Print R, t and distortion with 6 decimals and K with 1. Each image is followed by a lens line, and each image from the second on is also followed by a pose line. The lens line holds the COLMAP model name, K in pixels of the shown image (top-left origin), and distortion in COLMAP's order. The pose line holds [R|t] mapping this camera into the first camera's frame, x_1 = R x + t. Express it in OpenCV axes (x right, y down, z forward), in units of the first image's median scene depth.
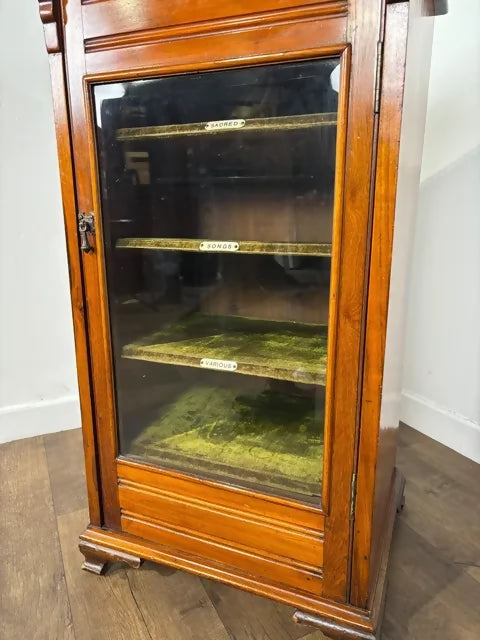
lens RADIAL K [[517.2, 0, 240.8], [0, 517.2, 317.7], [0, 0, 1]] dist [0.064587, -0.048343]
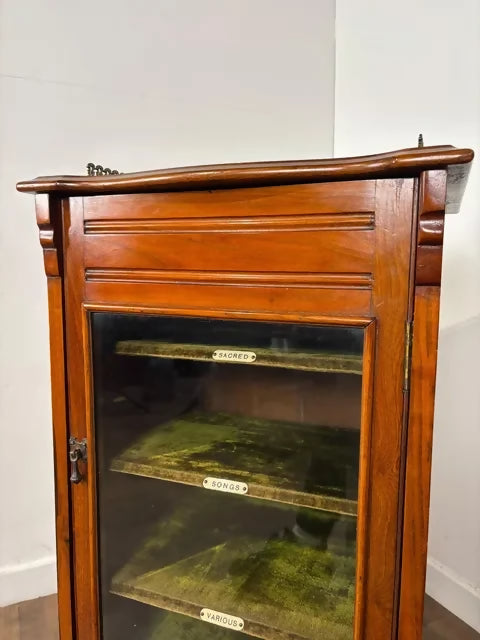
lens RADIAL K [[517.2, 0, 240.8], [0, 517.2, 323.1], [0, 0, 1]] dist [0.064587, -0.048343]
pose [[0.999763, 0.010853, 0.018863, -0.033897], [-0.008619, 0.993357, -0.114746, -0.301114], [-0.019983, 0.114557, 0.993216, 0.071458]]
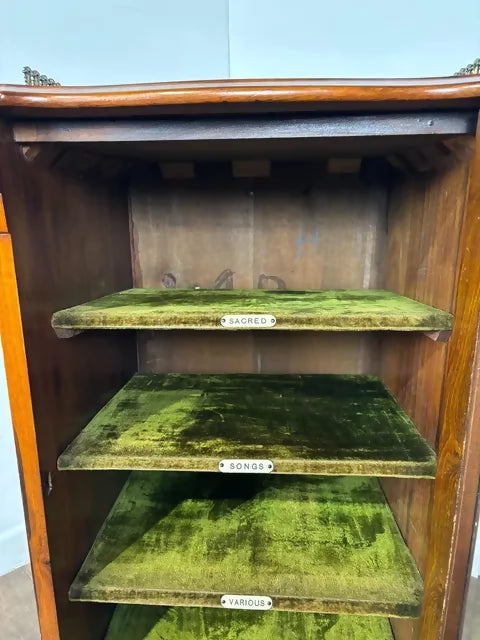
lens RADIAL K [[517.2, 0, 236.5], [0, 517.2, 326.4], [0, 0, 1]] dist [0.064587, -0.048343]
pose [[0.942064, -0.091642, 0.322673, -0.281016], [0.080862, 0.995631, 0.046684, -0.372988], [-0.325542, -0.017888, 0.945358, 0.247821]]
